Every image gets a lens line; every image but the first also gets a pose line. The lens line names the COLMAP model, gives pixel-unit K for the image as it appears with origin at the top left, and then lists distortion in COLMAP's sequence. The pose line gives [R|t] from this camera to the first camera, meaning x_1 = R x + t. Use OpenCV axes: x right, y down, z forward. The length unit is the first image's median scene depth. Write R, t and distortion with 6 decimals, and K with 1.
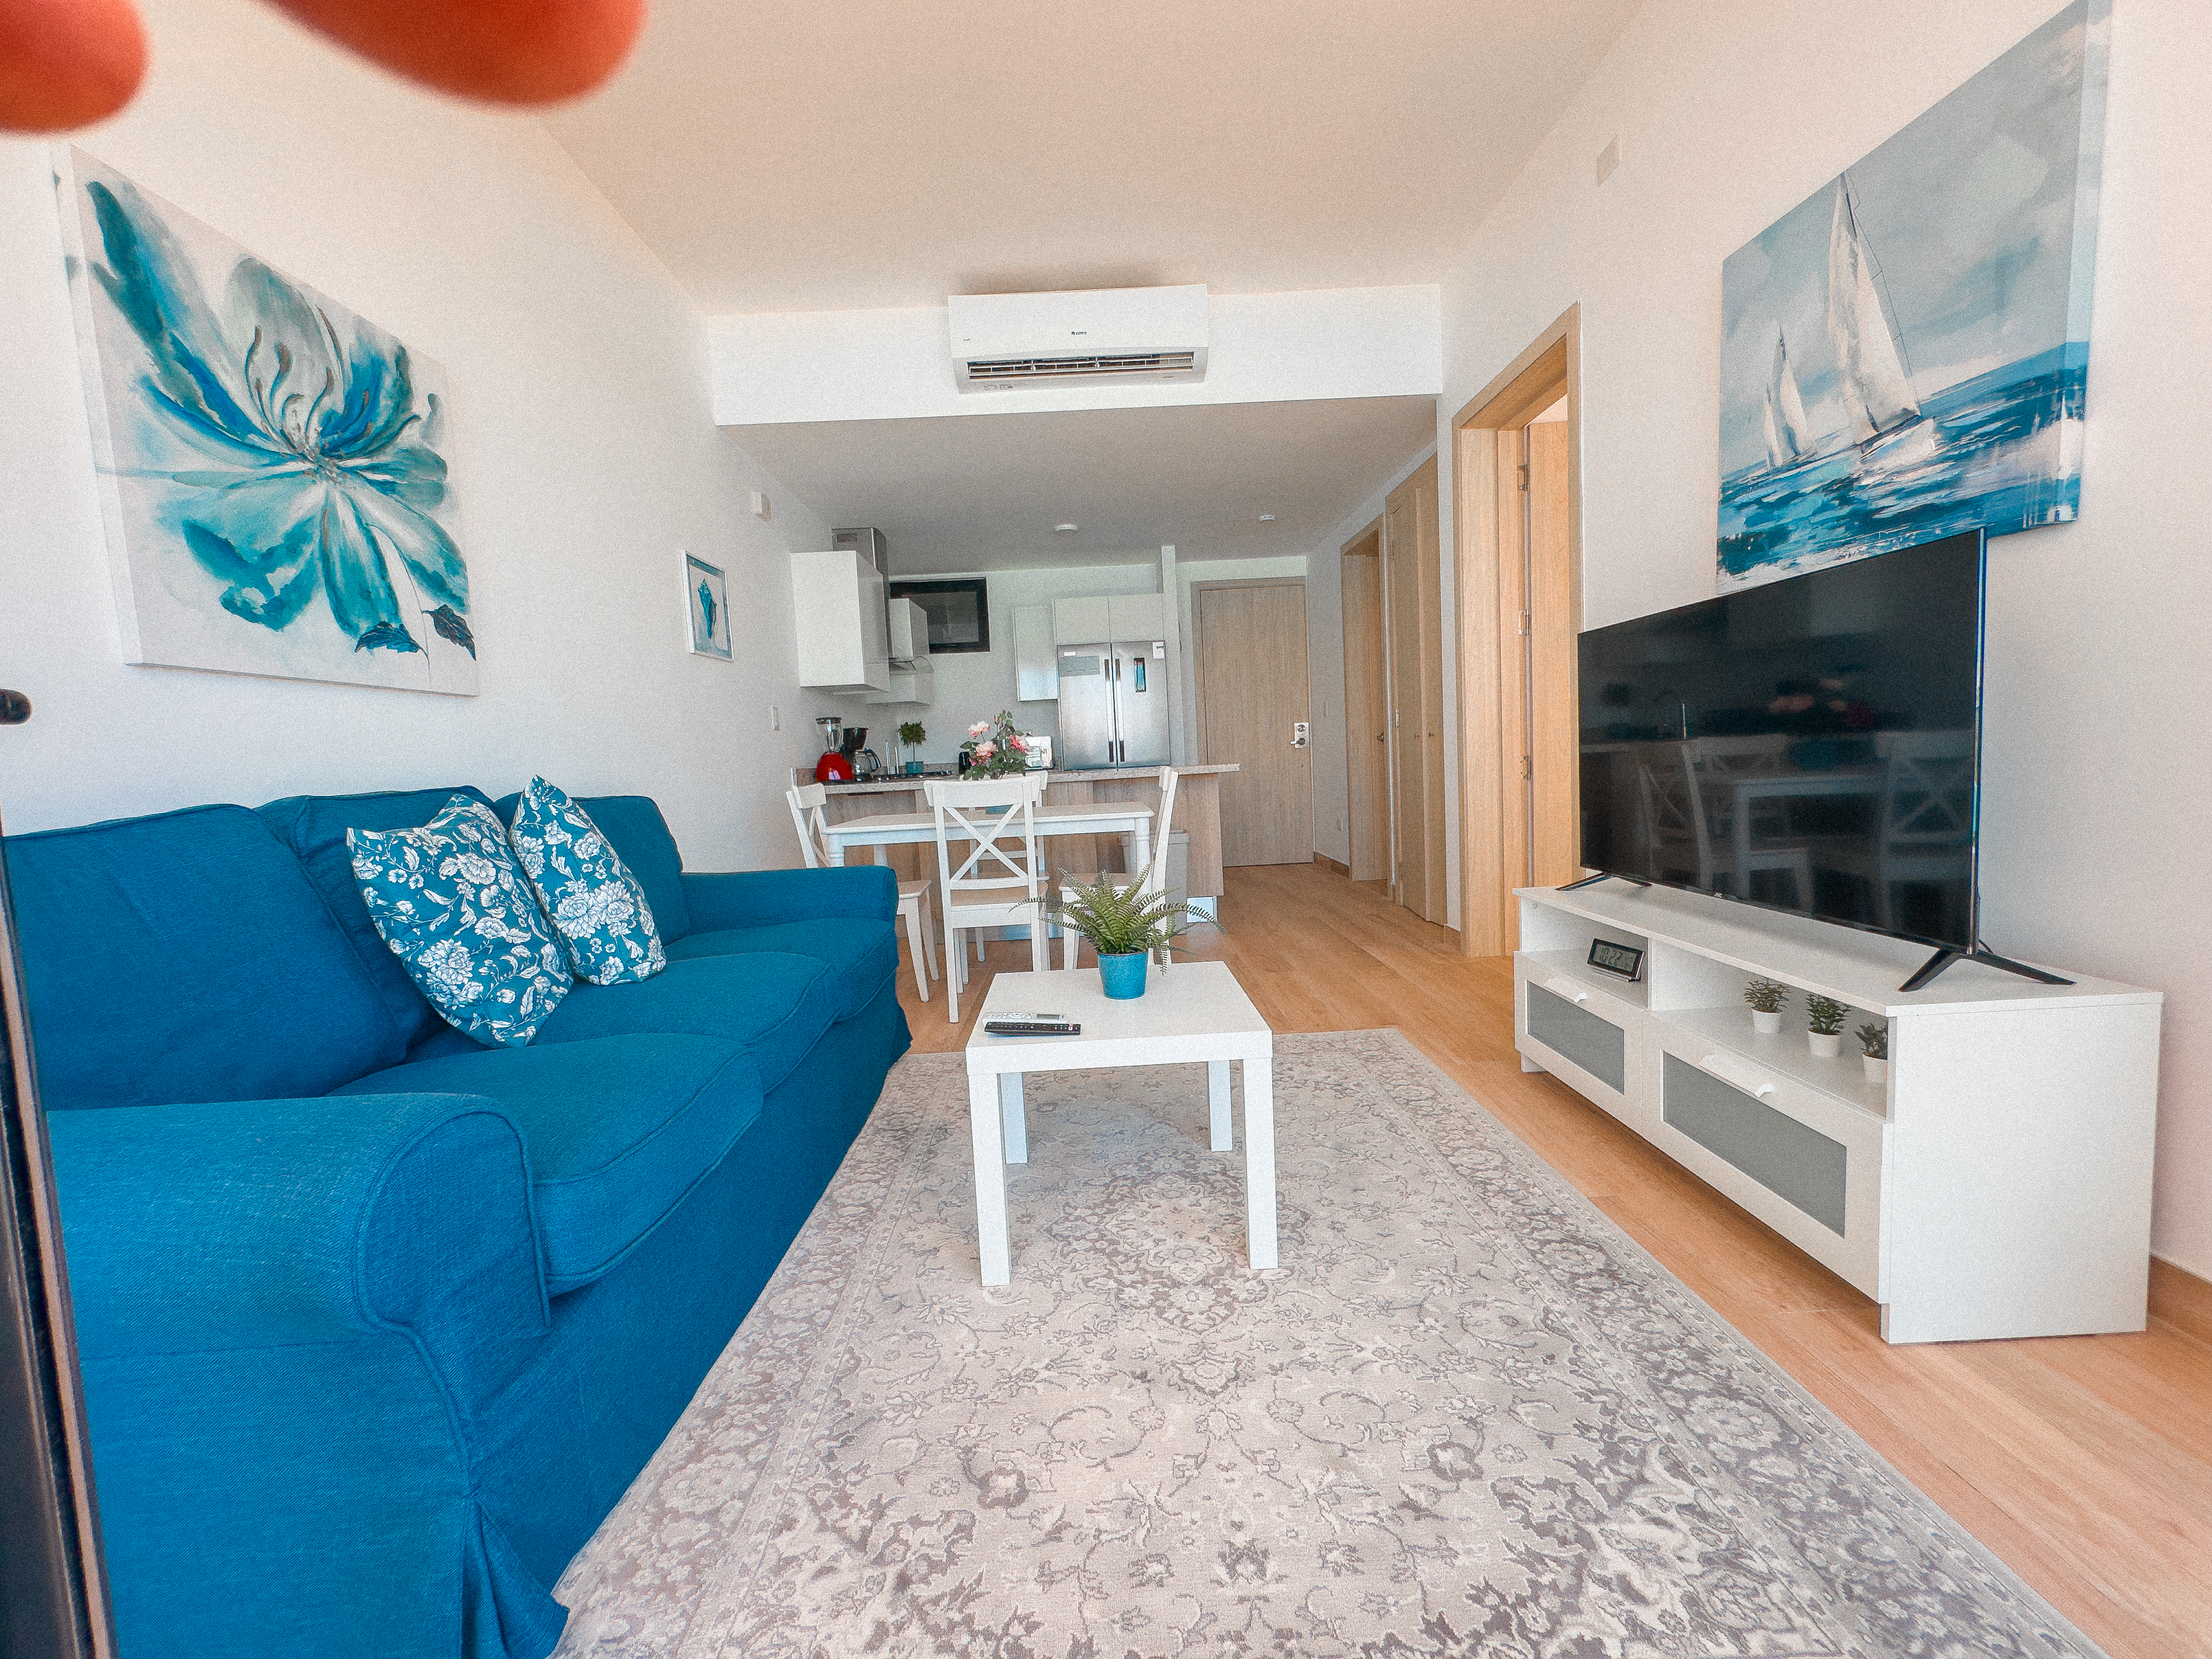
lens RADIAL K [[882.5, 0, 1103.1], [0, 882.5, 824.5], [0, 0, 1]] dist [0.001992, -0.000020]
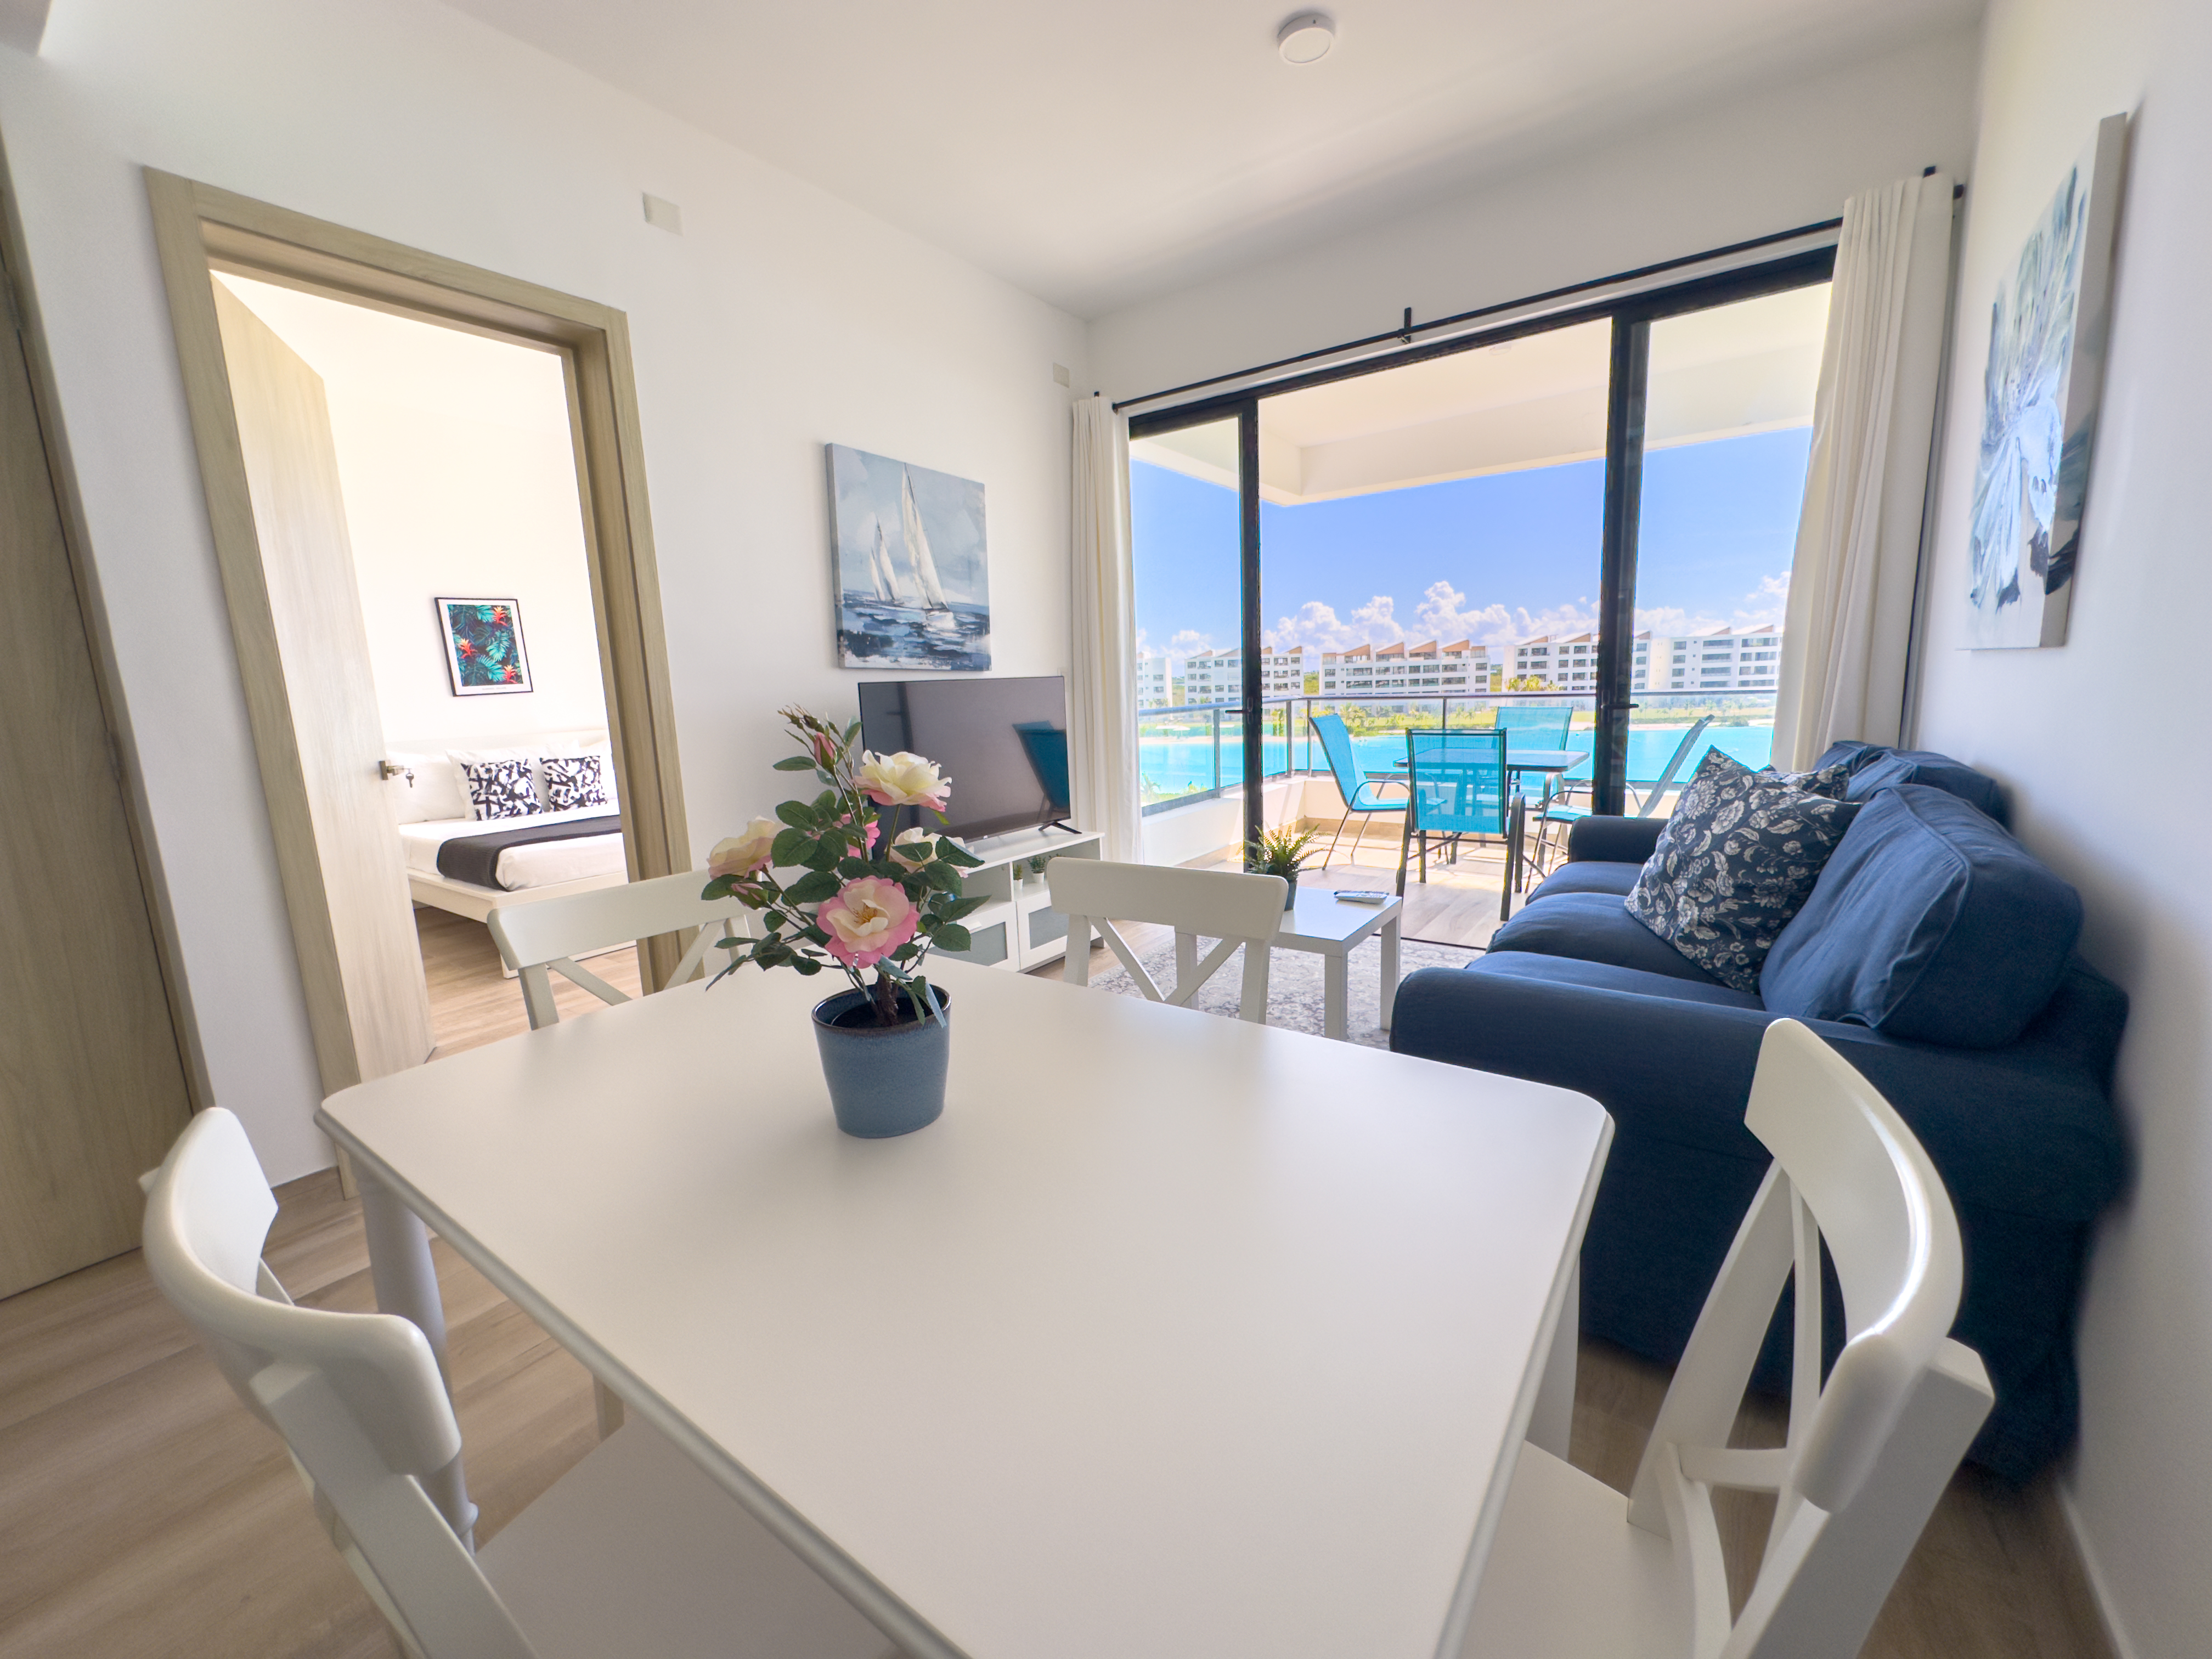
lens RADIAL K [[882.5, 0, 1102.0], [0, 882.5, 824.8], [0, 0, 1]] dist [0.001992, -0.000020]
pose [[-0.796720, -0.016206, 0.604132, -0.716853], [0.124740, 0.973705, 0.190626, -0.306566], [-0.591336, 0.227235, -0.773748, 2.579482]]
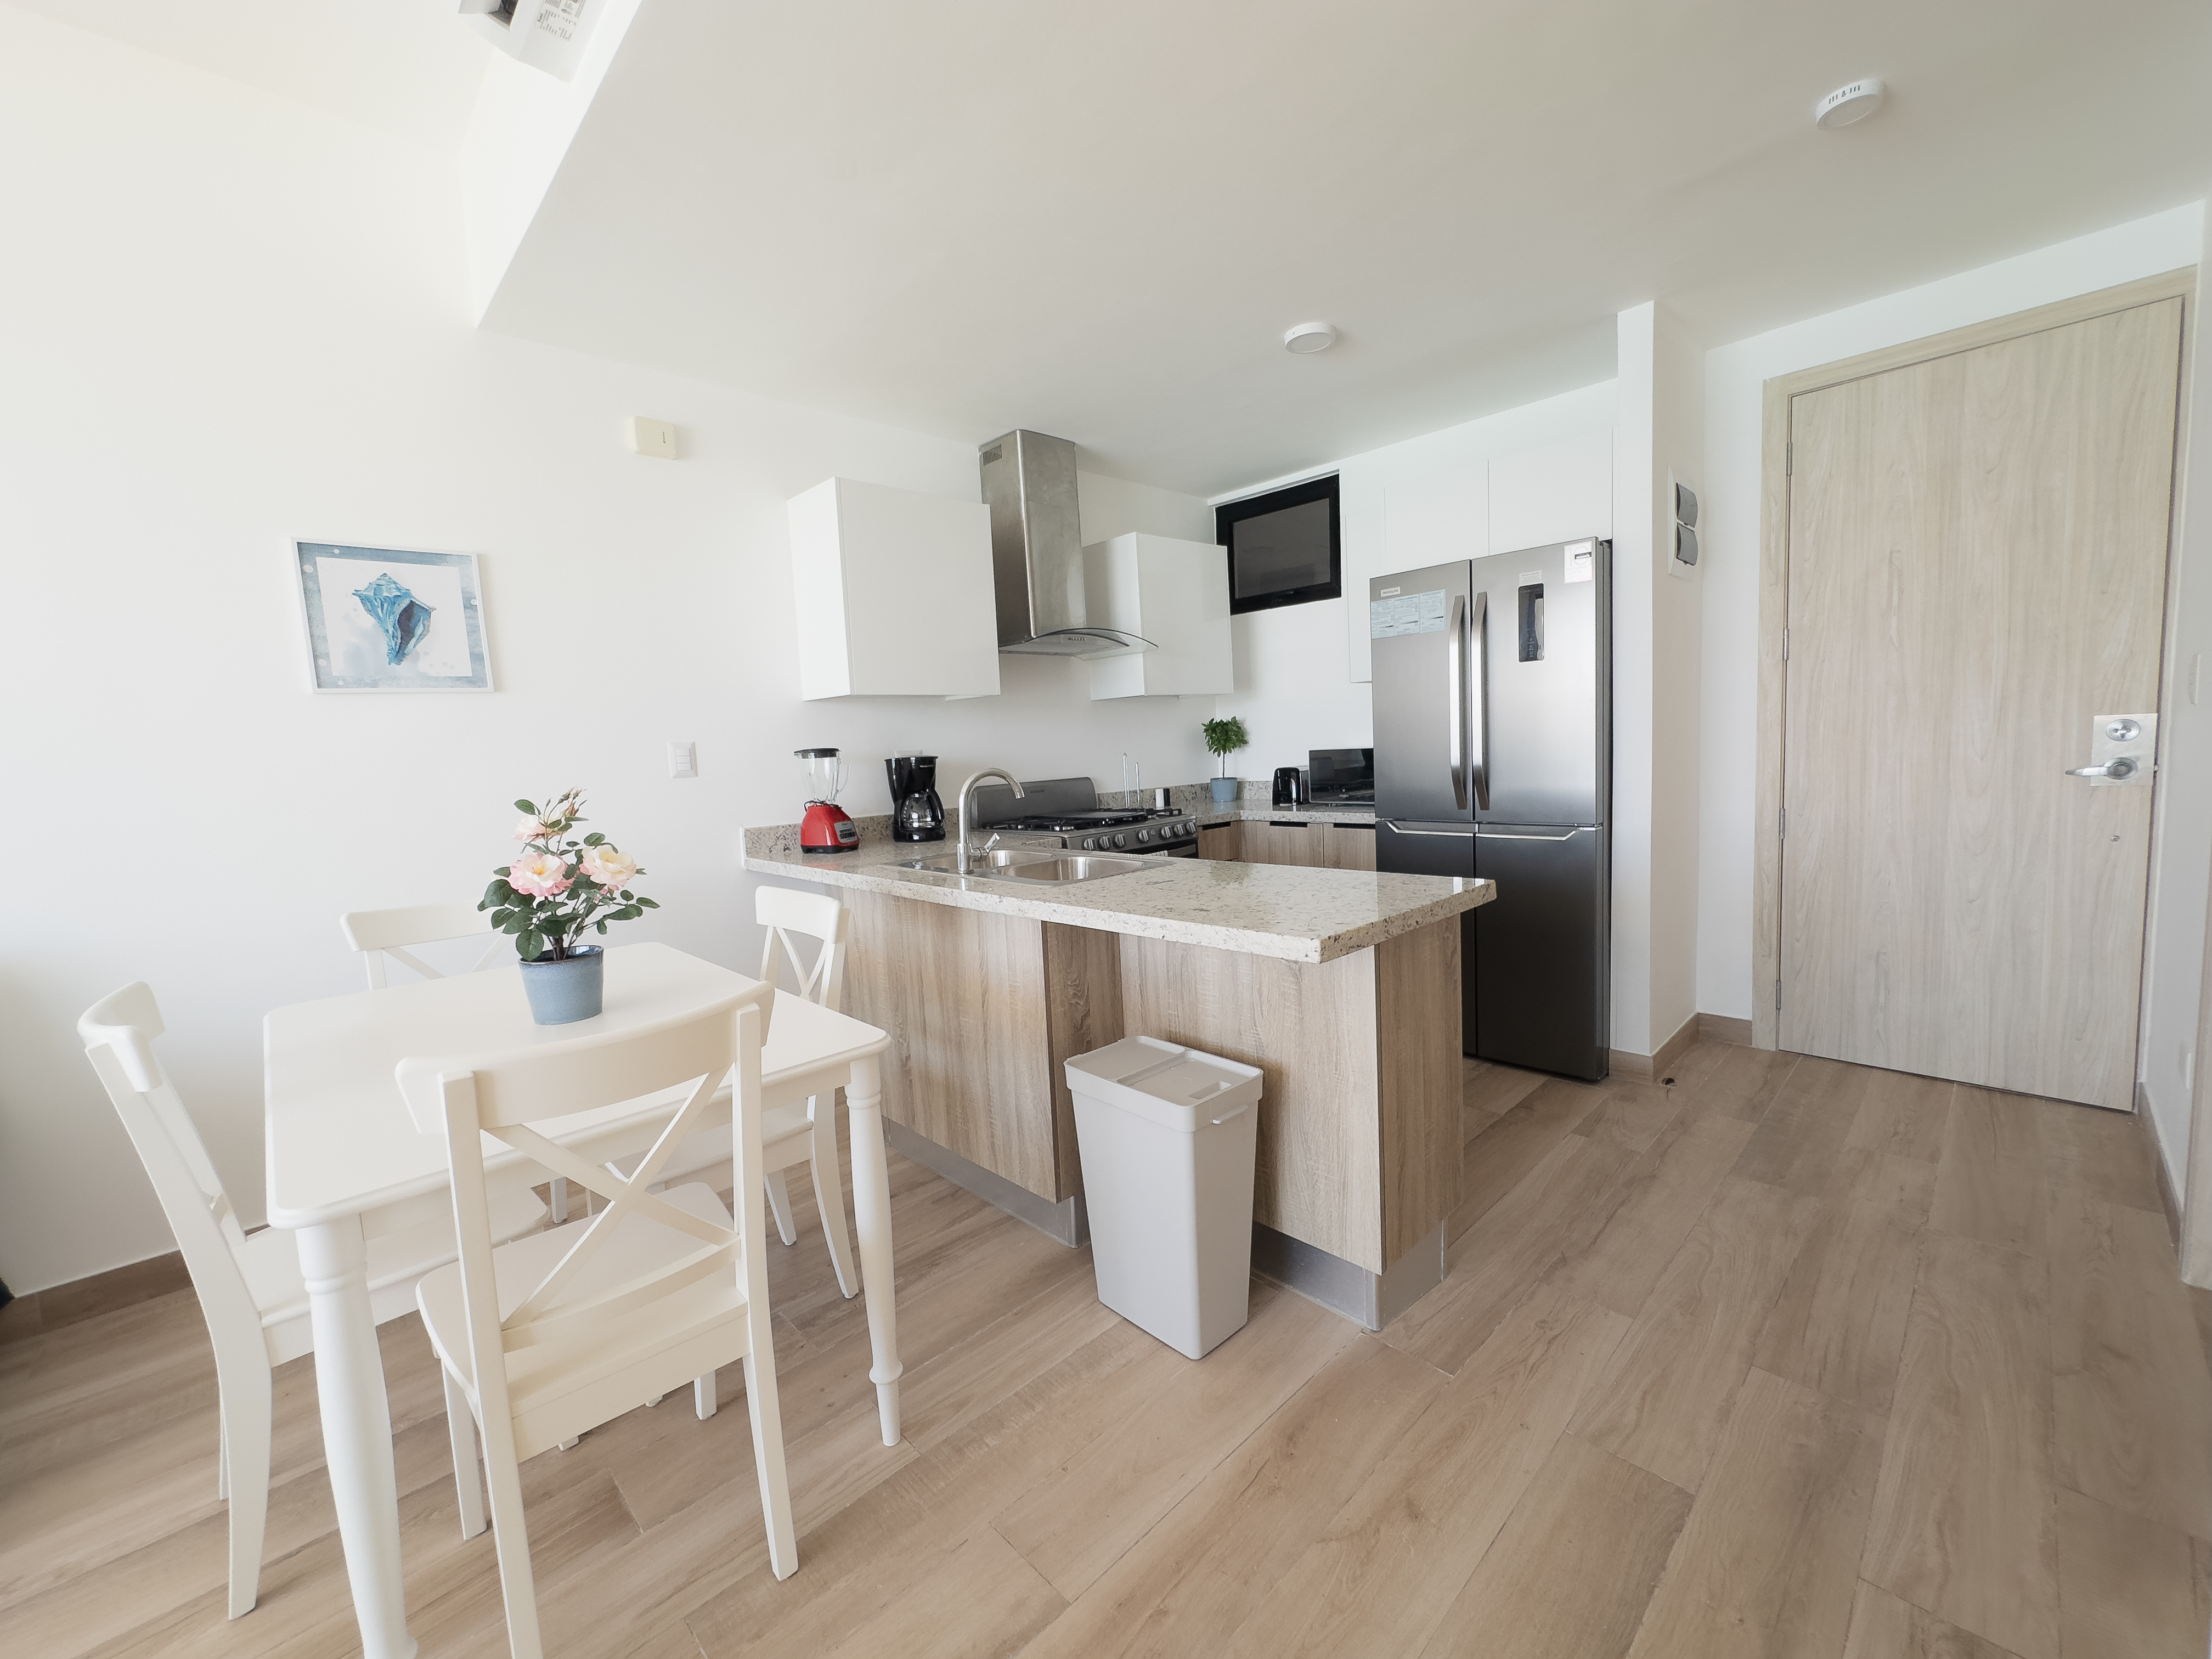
lens RADIAL K [[882.5, 0, 1108.7], [0, 882.5, 838.1], [0, 0, 1]] dist [0.001992, -0.000020]
pose [[0.688654, 0.096672, -0.718617, 0.199789], [-0.041441, 0.994700, 0.094100, -0.081670], [0.723905, -0.035022, 0.689010, 0.456366]]
